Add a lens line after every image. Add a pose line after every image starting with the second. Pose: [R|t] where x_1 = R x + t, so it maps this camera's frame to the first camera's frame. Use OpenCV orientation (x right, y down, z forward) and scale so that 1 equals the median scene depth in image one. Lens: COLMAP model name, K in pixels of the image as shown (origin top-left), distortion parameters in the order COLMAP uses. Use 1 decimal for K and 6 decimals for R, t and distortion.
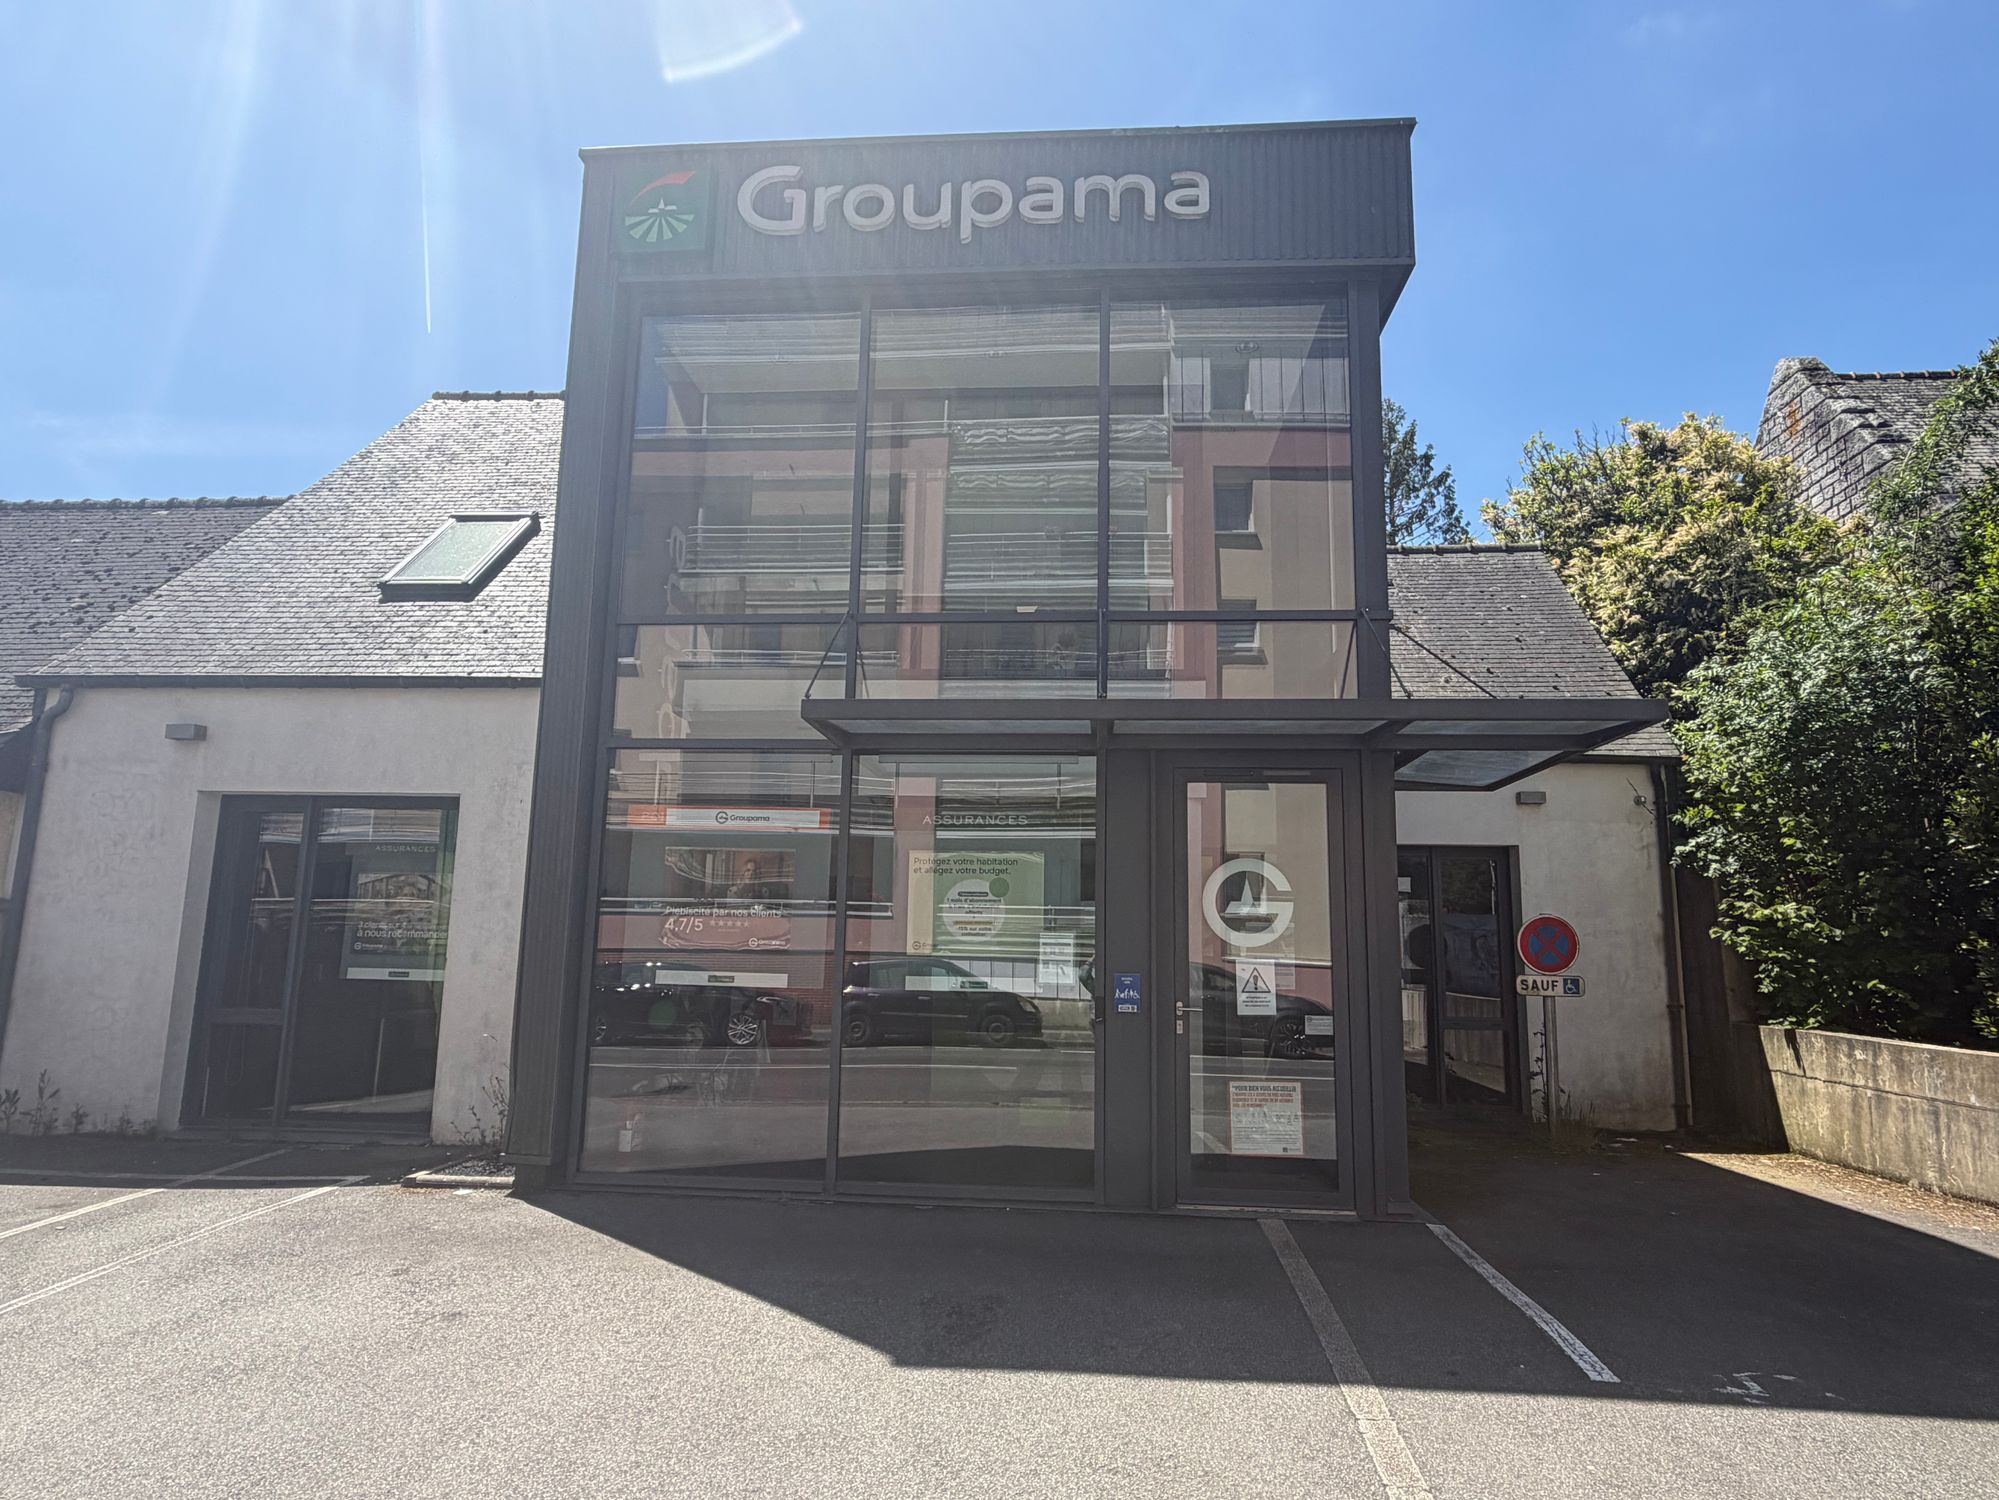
lens RADIAL K [[1164.0, 0, 999.5], [0, 1164.0, 750.0], [0, 0, 1]] dist [-0.000658, 0.001491]
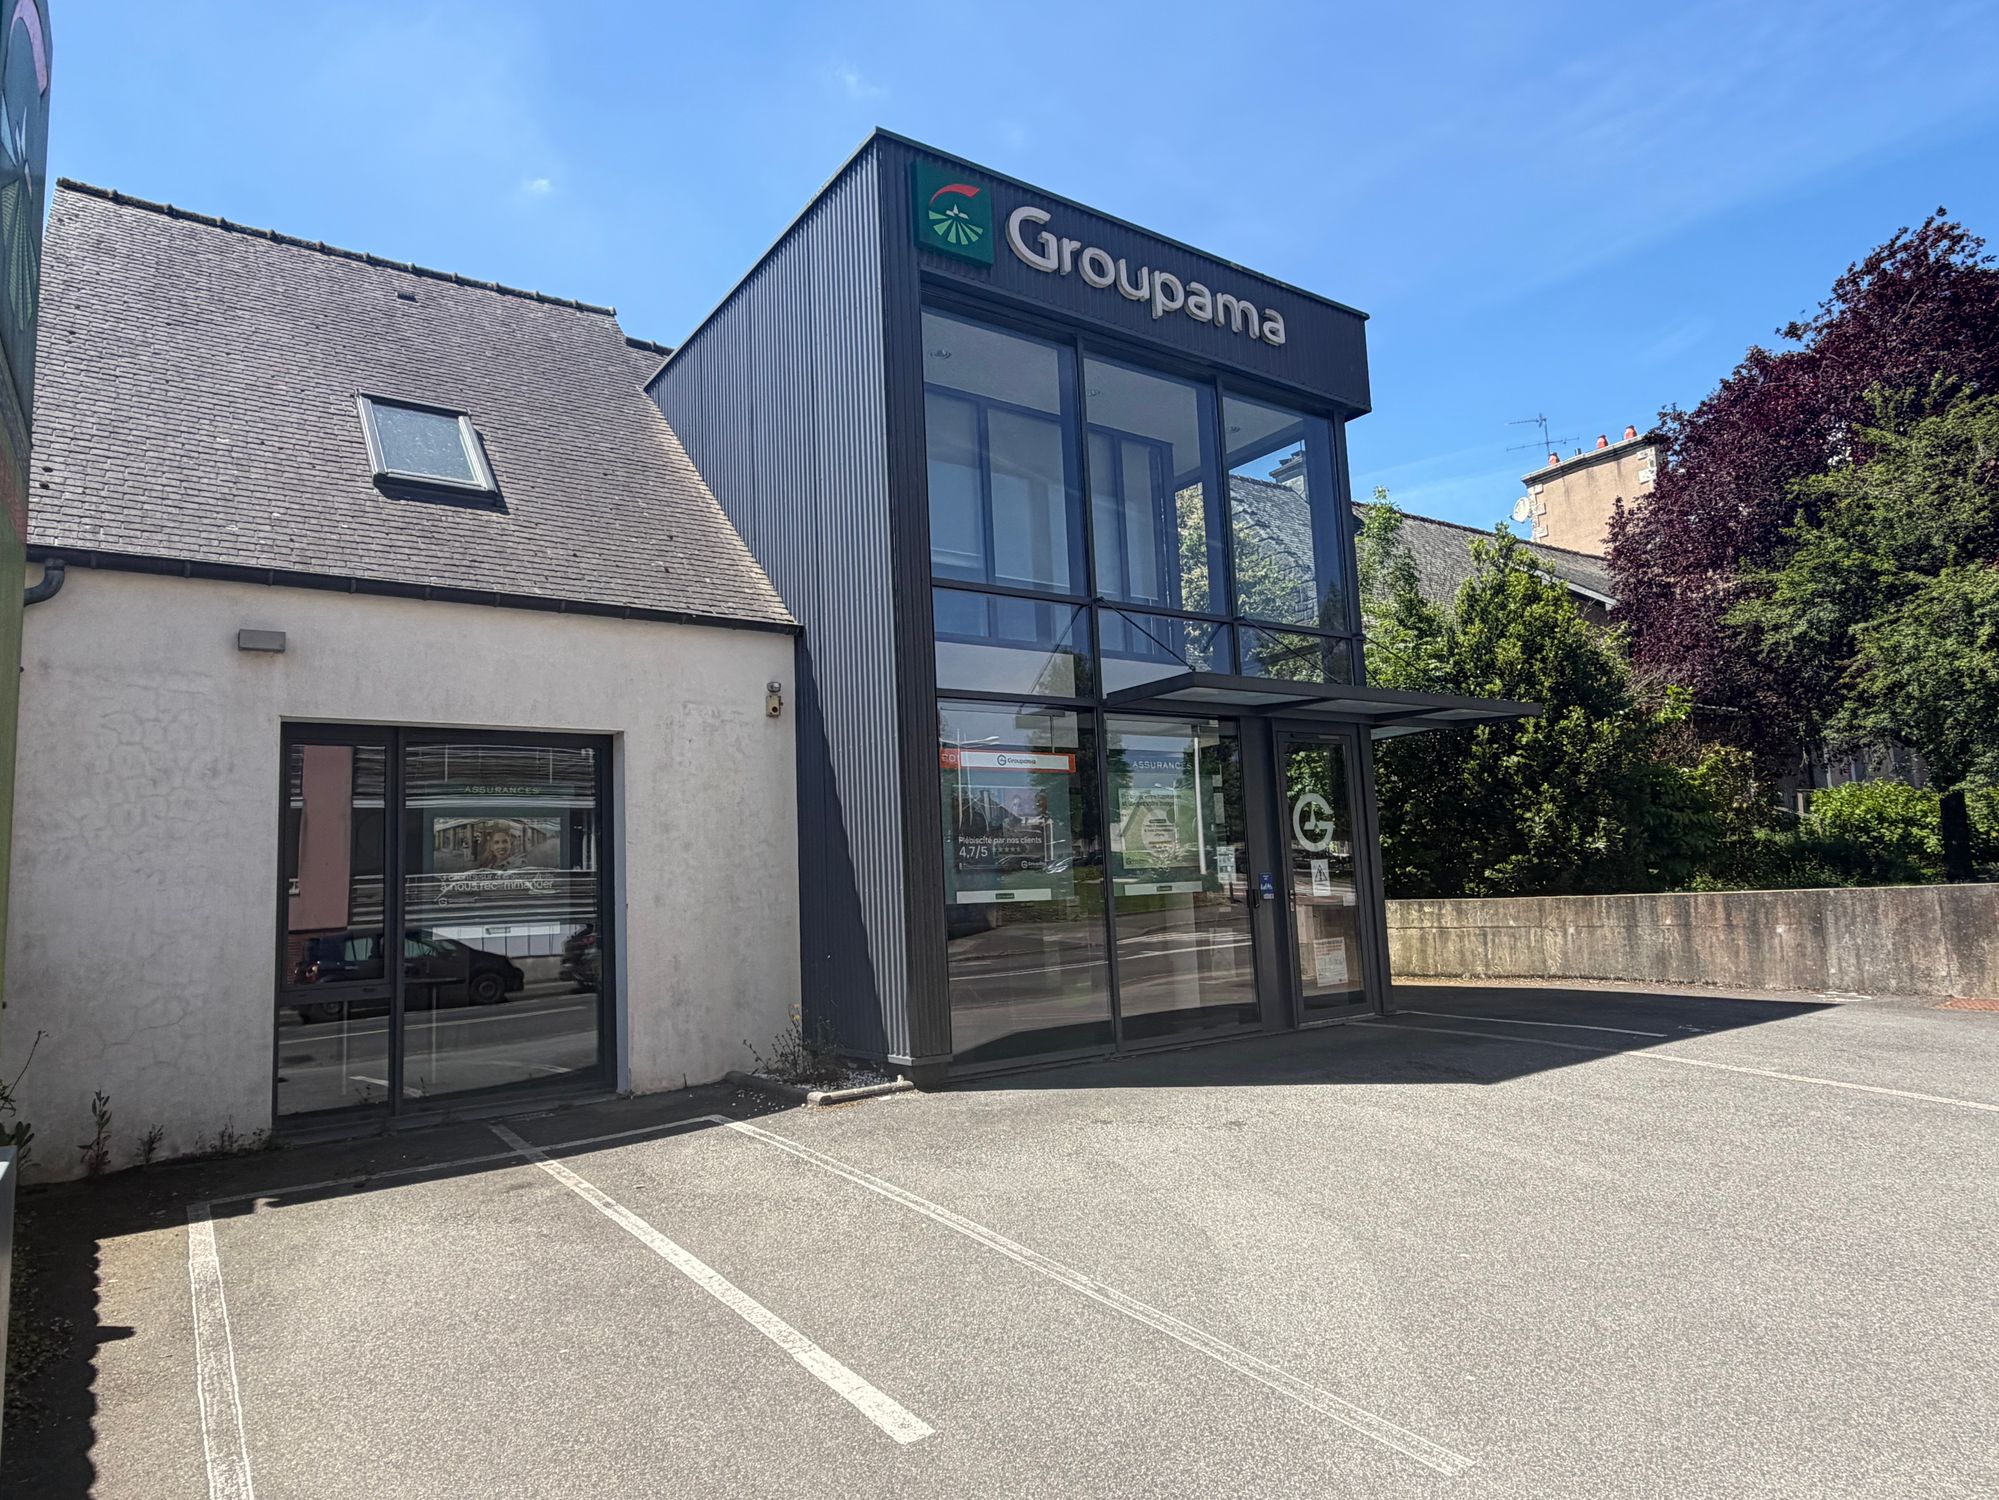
lens RADIAL K [[1164.0, 0, 999.5], [0, 1164.0, 750.0], [0, 0, 1]] dist [-0.000658, 0.001491]
pose [[0.774315, 0.022098, 0.632415, -0.853040], [-0.044898, 0.998790, 0.020072, 0.021129], [-0.631206, -0.043936, 0.774370, 0.079002]]
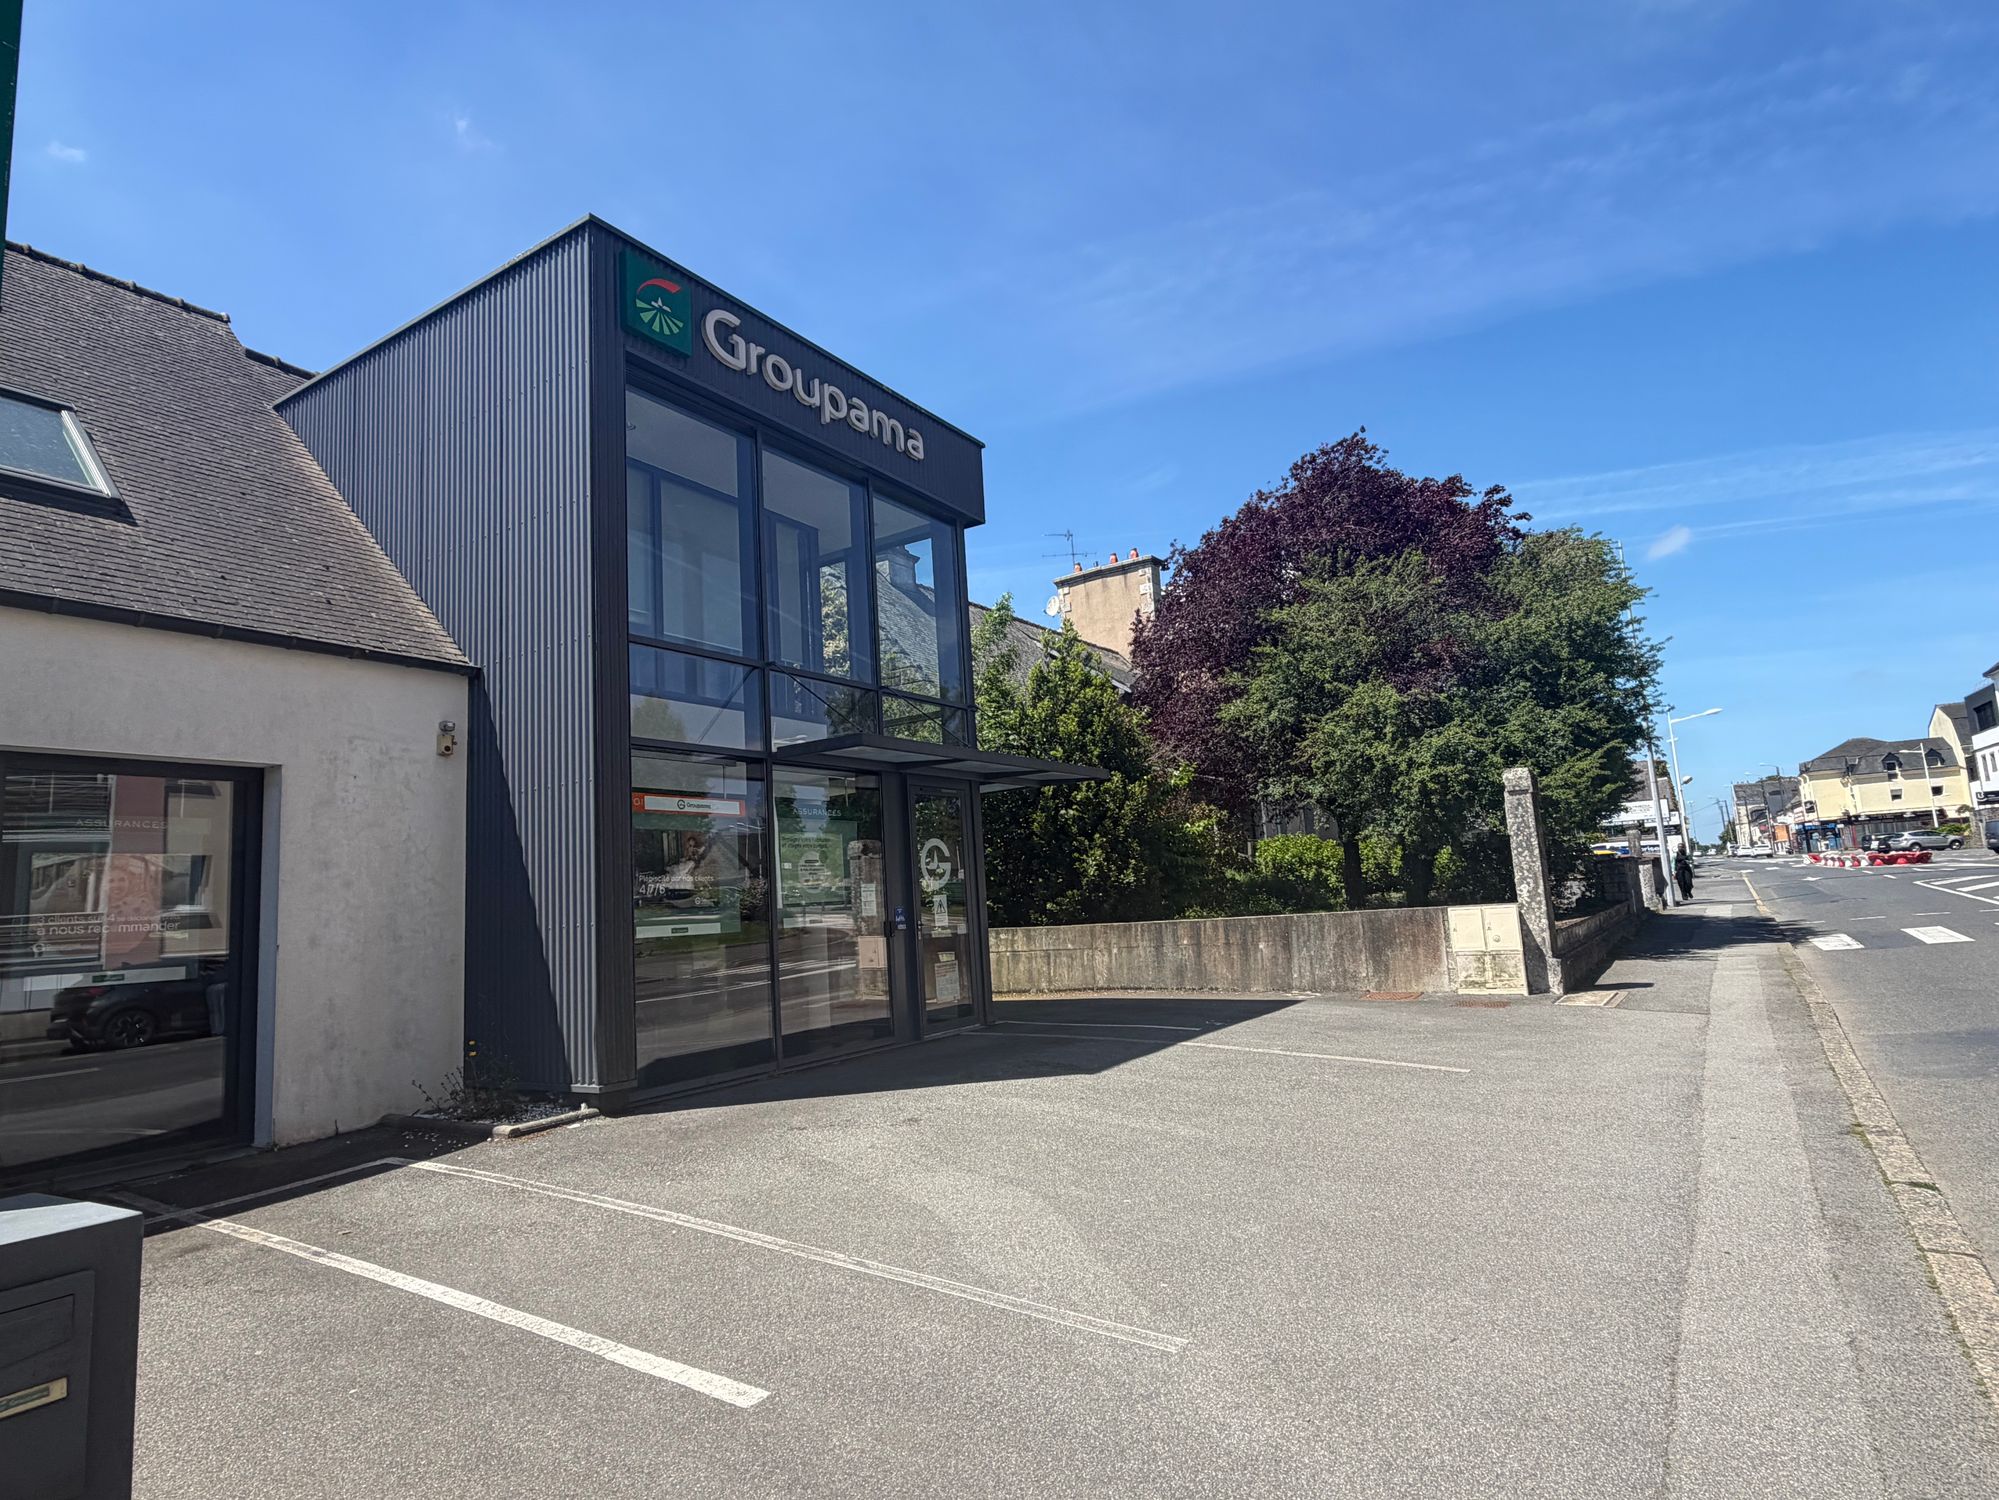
lens RADIAL K [[1064.4, 0, 979.3], [0, 1064.4, 750.2], [0, 0, 1]] dist [-0.000660, 0.001990]
pose [[0.491826, 0.077291, 0.867256, -0.949925], [-0.076971, 0.996012, -0.045115, 0.022561], [-0.867285, -0.044565, 0.495814, 0.119444]]
